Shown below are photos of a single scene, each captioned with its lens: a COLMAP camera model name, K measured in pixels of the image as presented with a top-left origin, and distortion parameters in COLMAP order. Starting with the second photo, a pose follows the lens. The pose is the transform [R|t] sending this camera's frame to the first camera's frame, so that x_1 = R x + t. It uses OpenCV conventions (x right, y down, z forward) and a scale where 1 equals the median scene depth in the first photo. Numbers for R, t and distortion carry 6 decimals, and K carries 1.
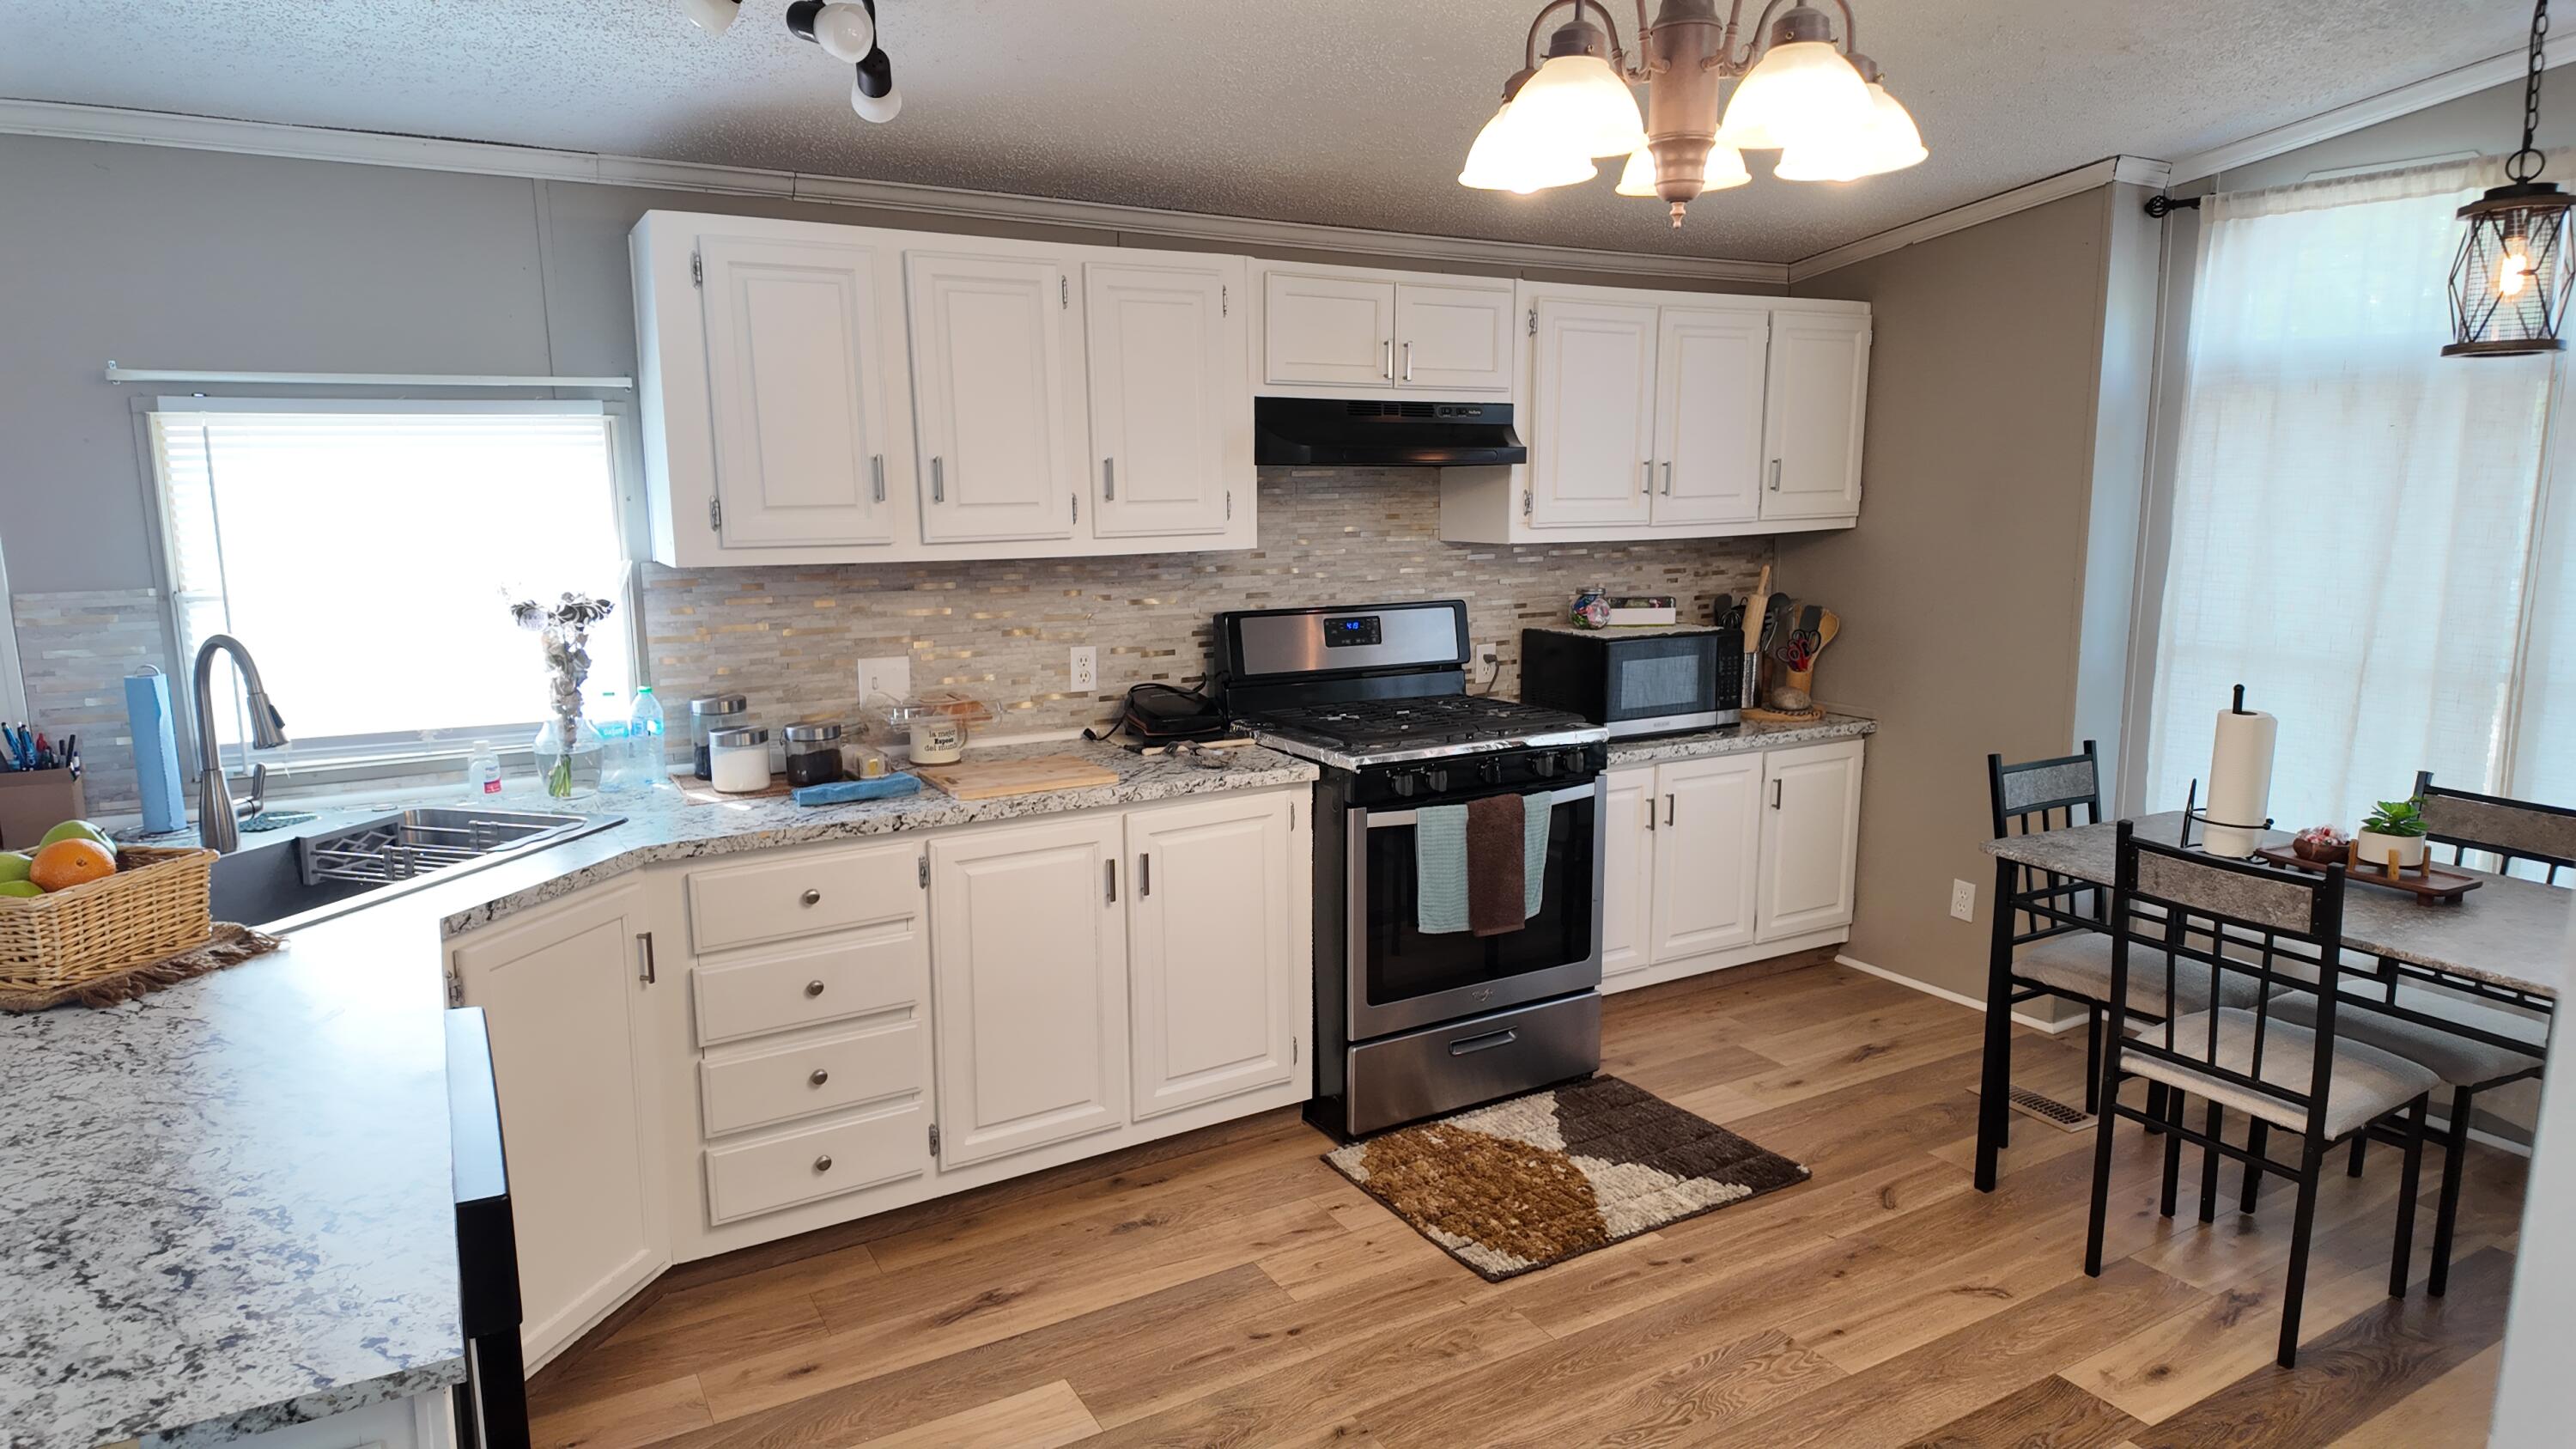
lens RADIAL K [[1522.3, 0, 1296.0], [0, 1522.3, 720.5], [0, 0, 1]] dist [0.010504, -0.016081]
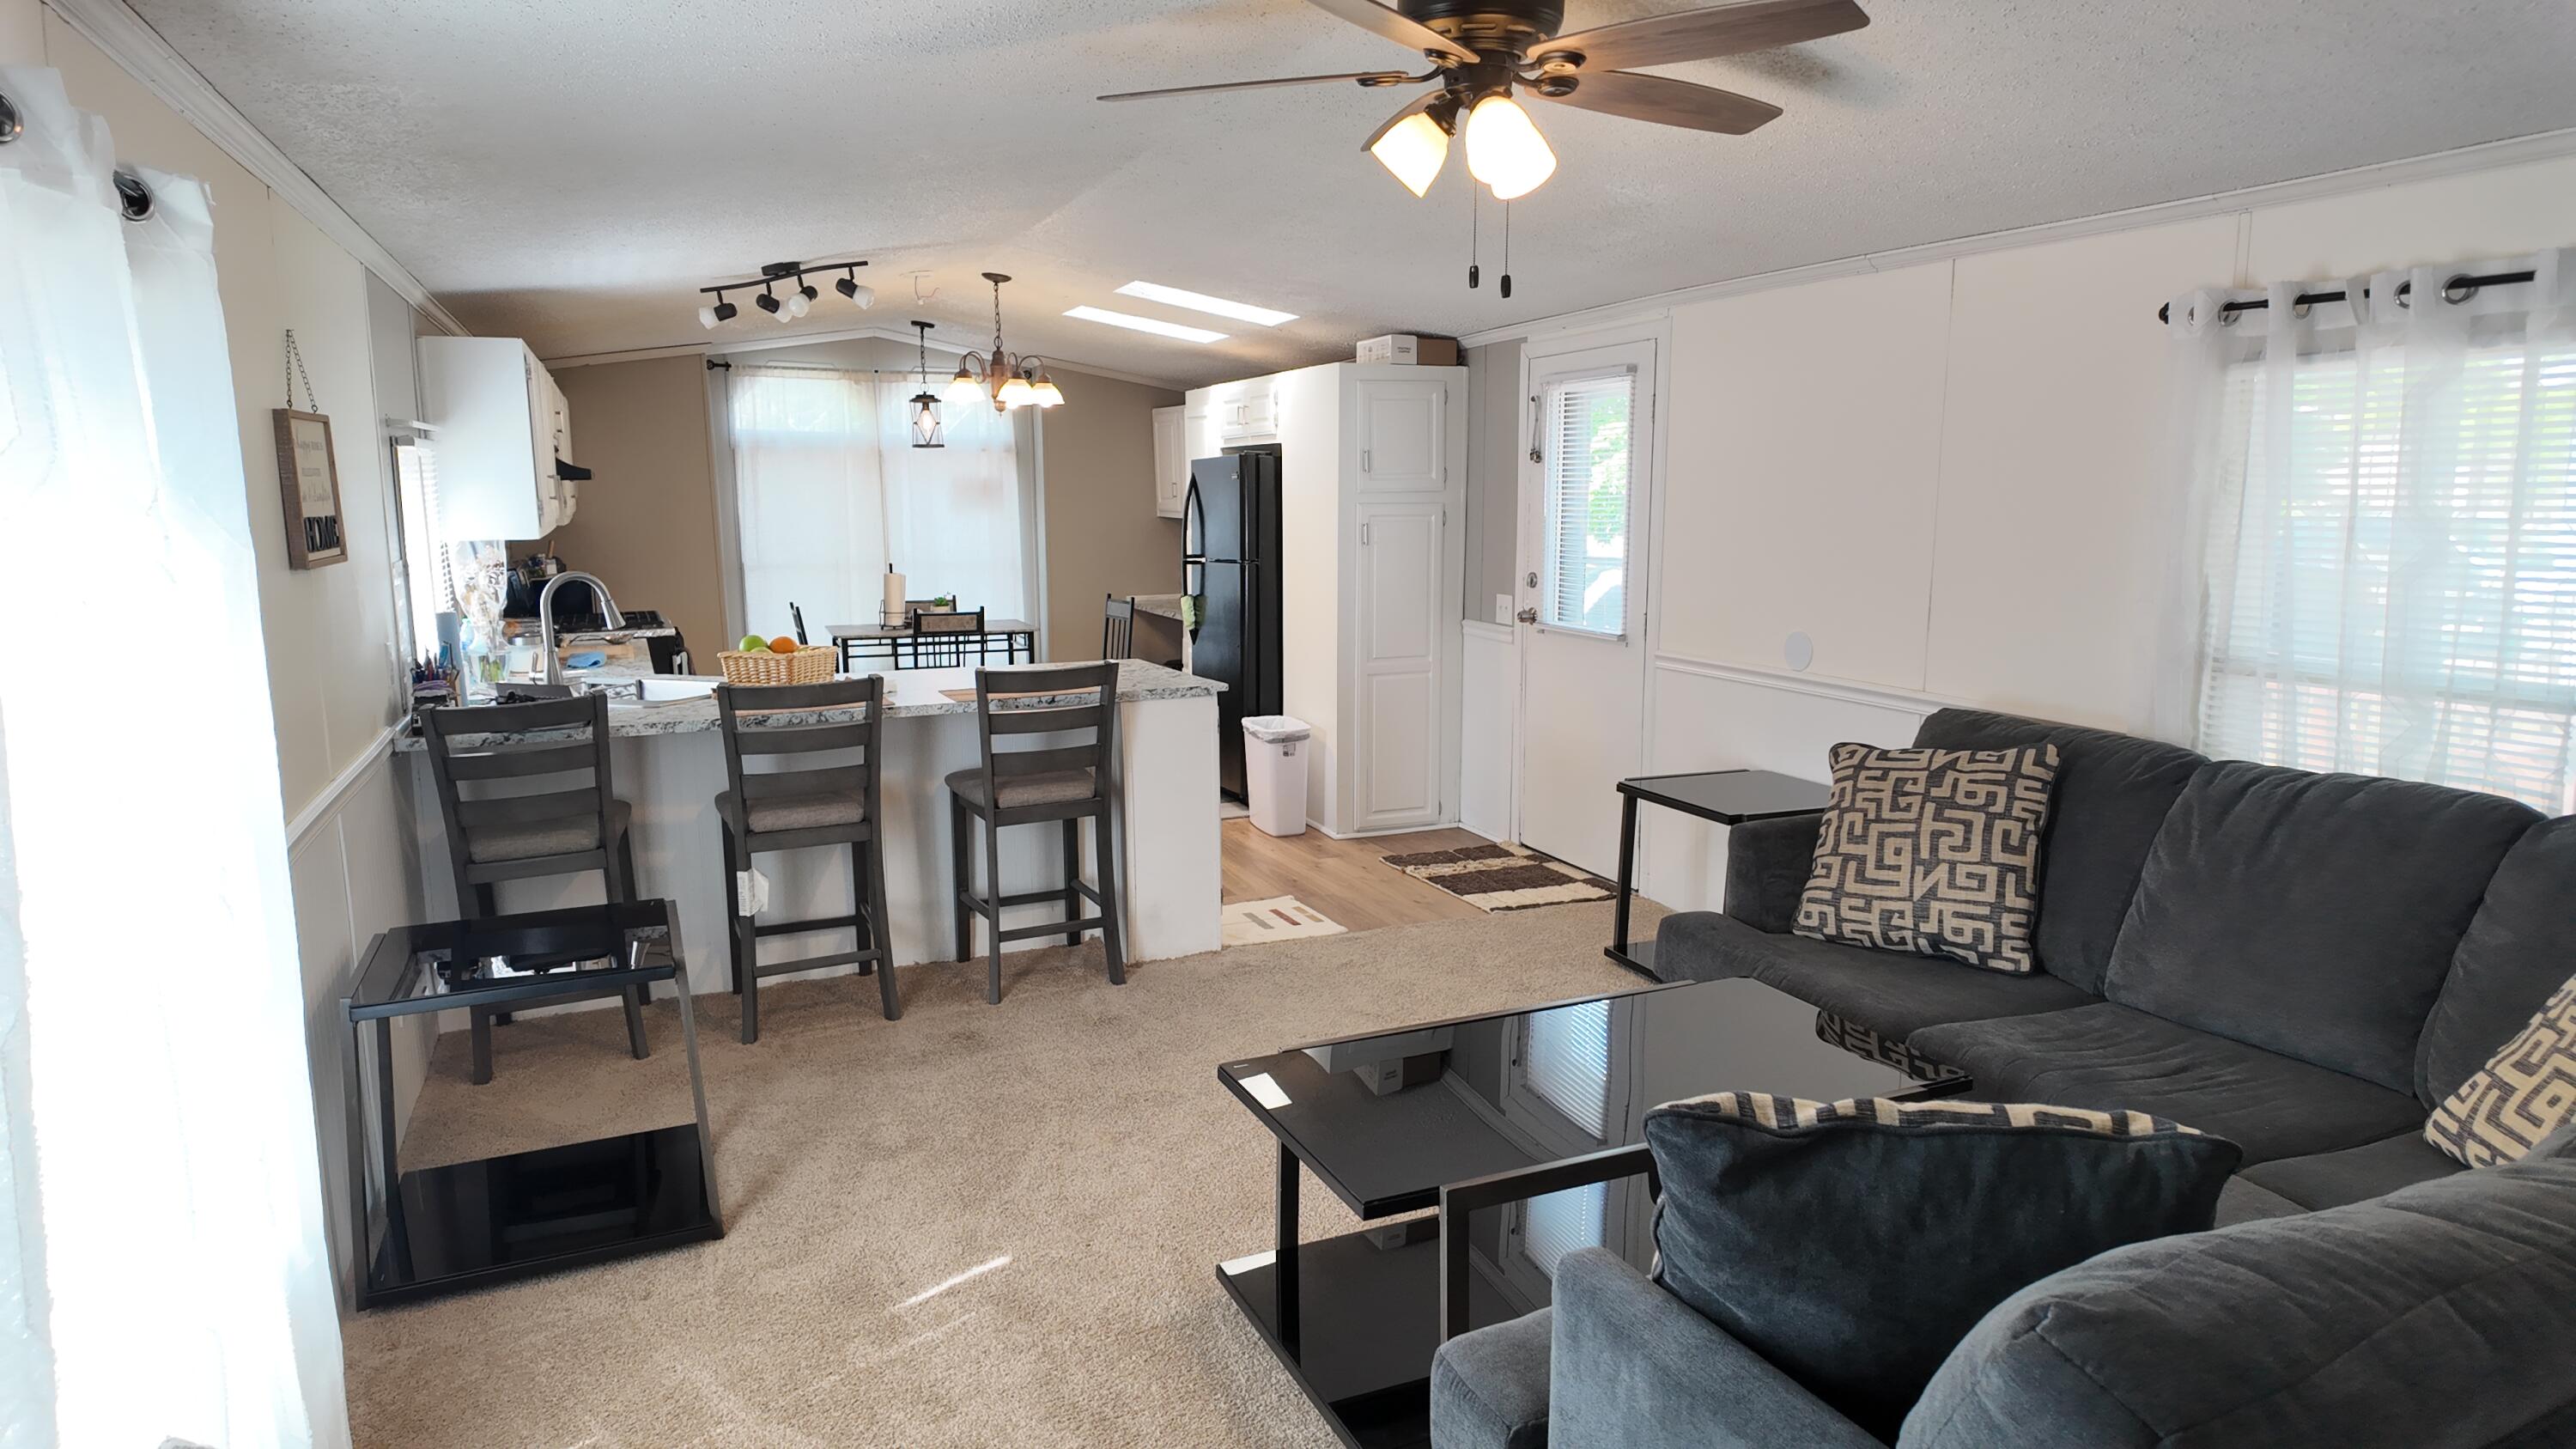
lens RADIAL K [[1522.3, 0, 1299.0], [0, 1522.3, 734.5], [0, 0, 1]] dist [0.010504, -0.016081]
pose [[0.130501, -0.154004, 0.979414, -1.893200], [0.159271, 0.978289, 0.132605, 0.031482], [-0.978572, 0.138687, 0.152196, -0.101561]]
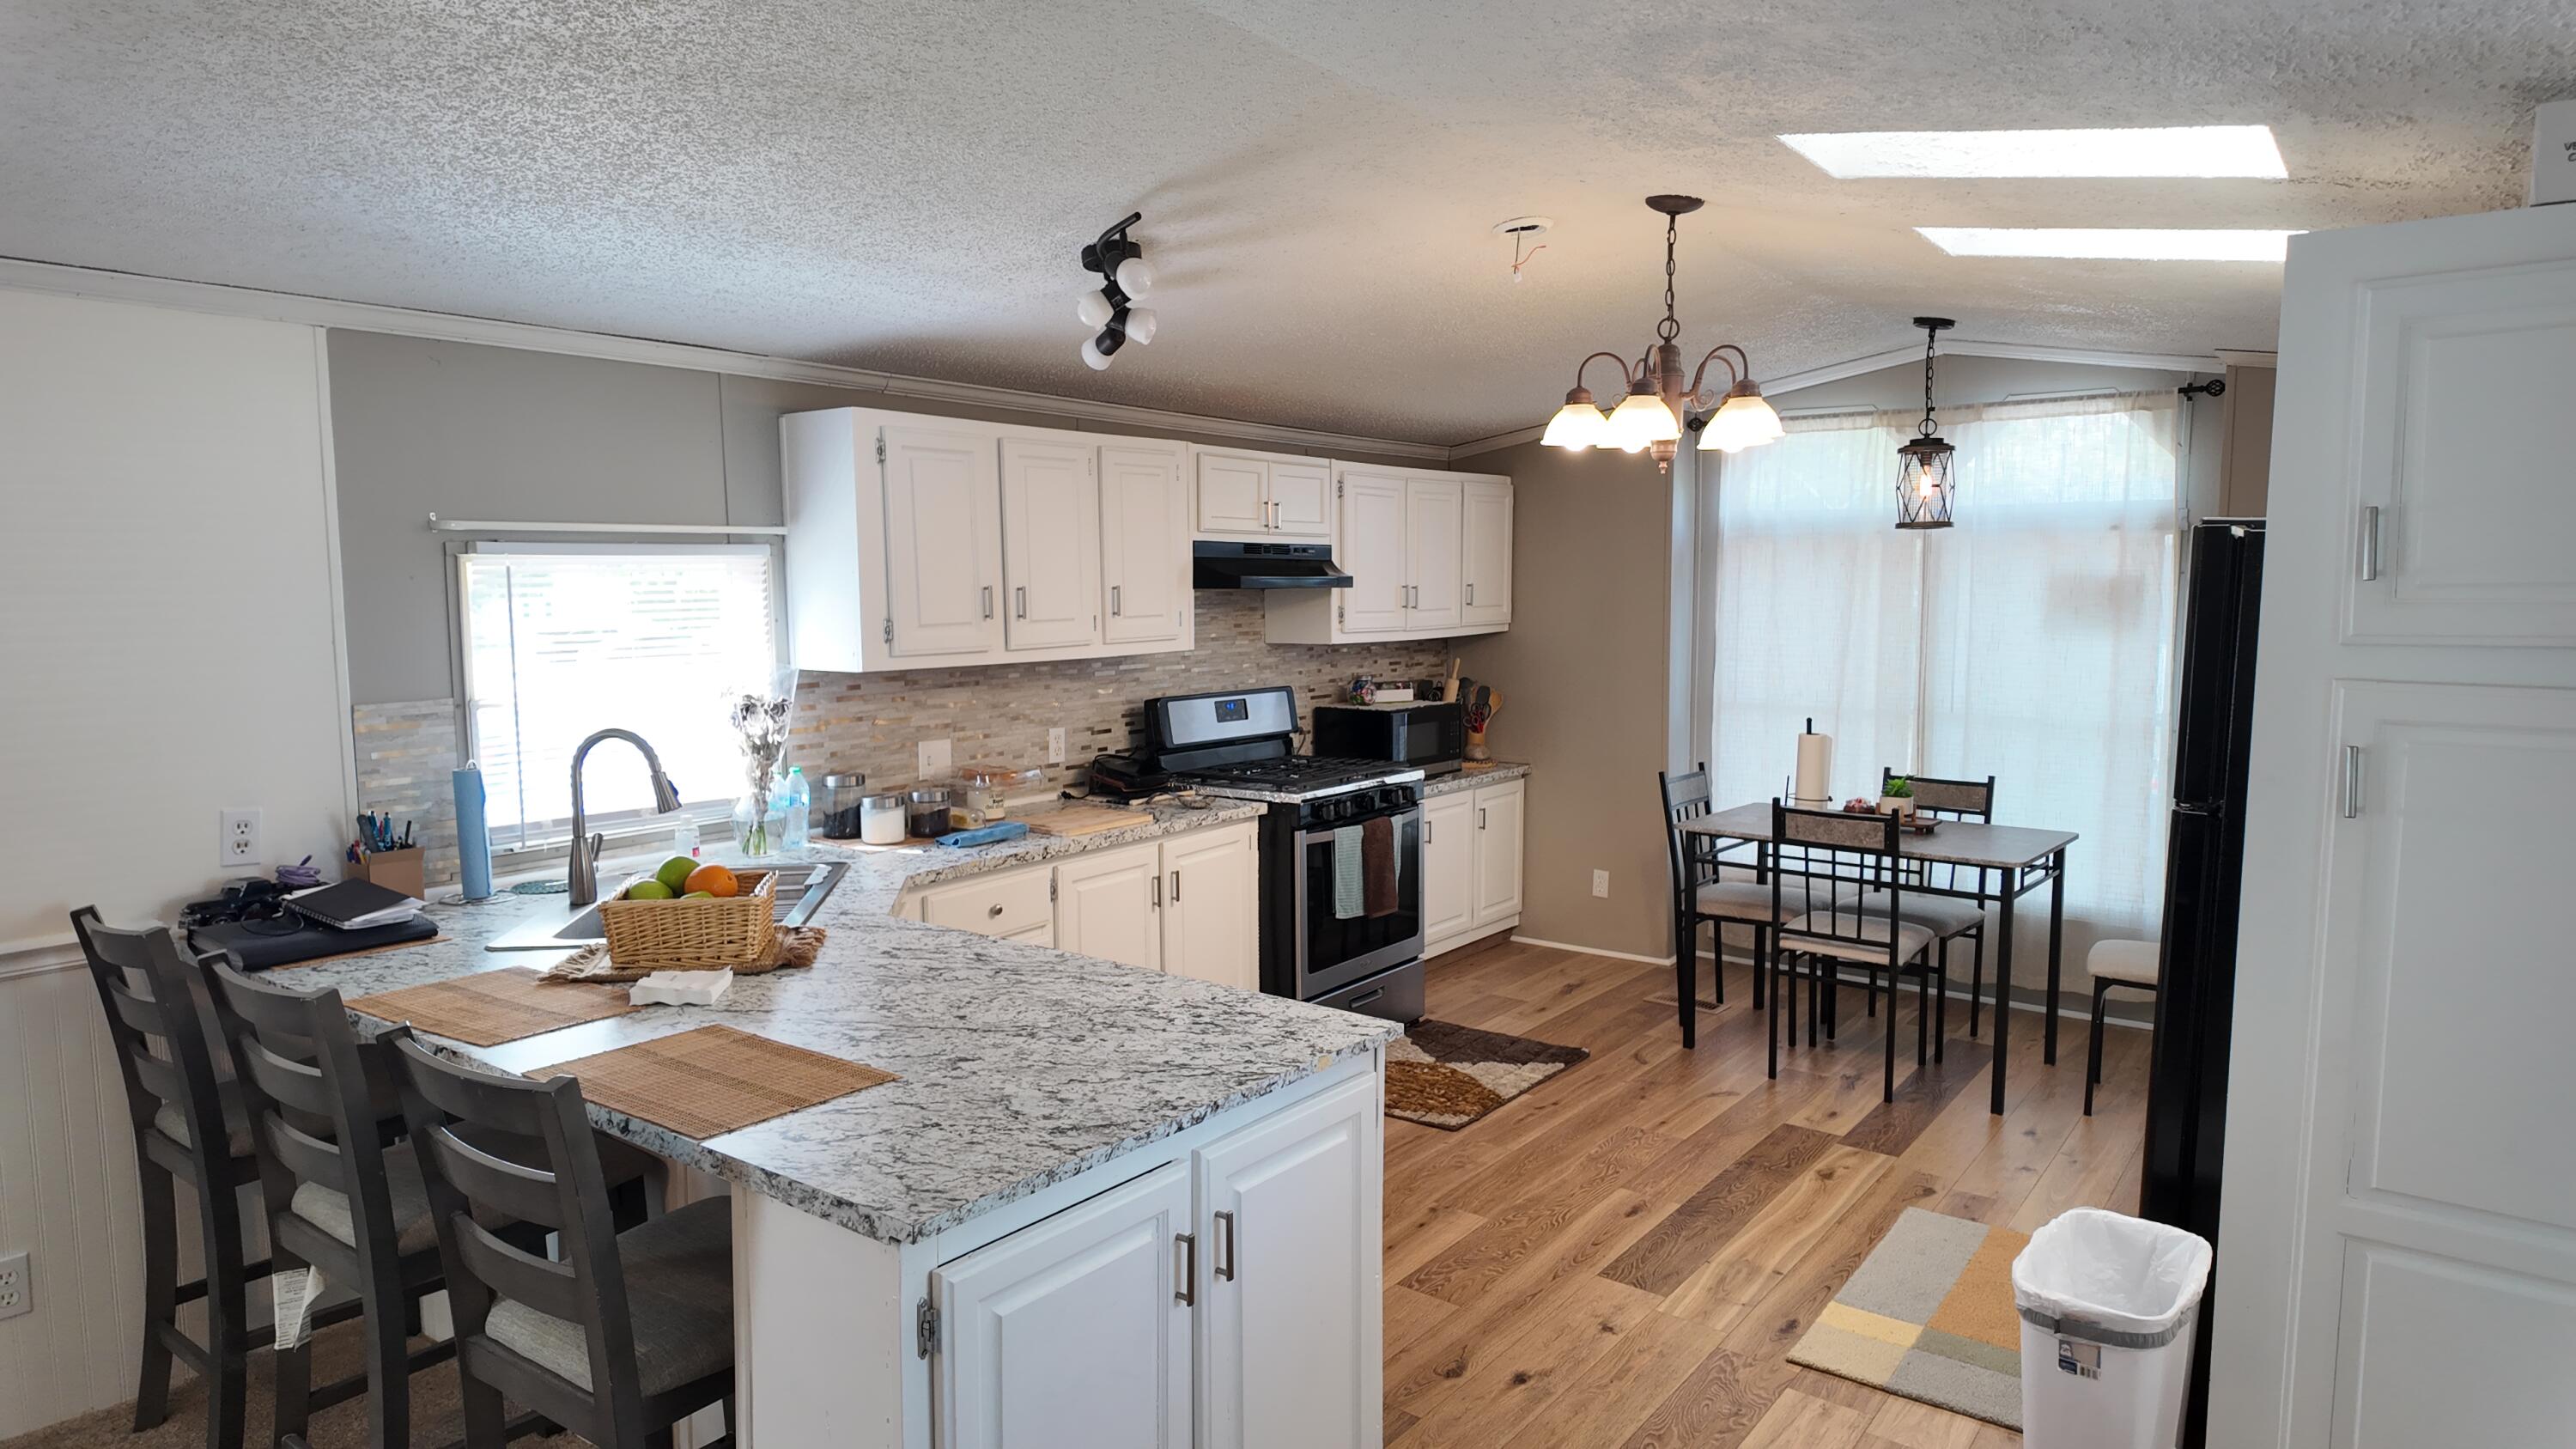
lens RADIAL K [[1522.3, 0, 1269.1], [0, 1522.3, 717.8], [0, 0, 1]] dist [0.010504, -0.016081]
pose [[0.927039, -0.035744, 0.373258, -0.530425], [0.062753, 0.996196, -0.060457, 0.038165], [-0.369677, 0.079469, 0.925755, -0.321173]]
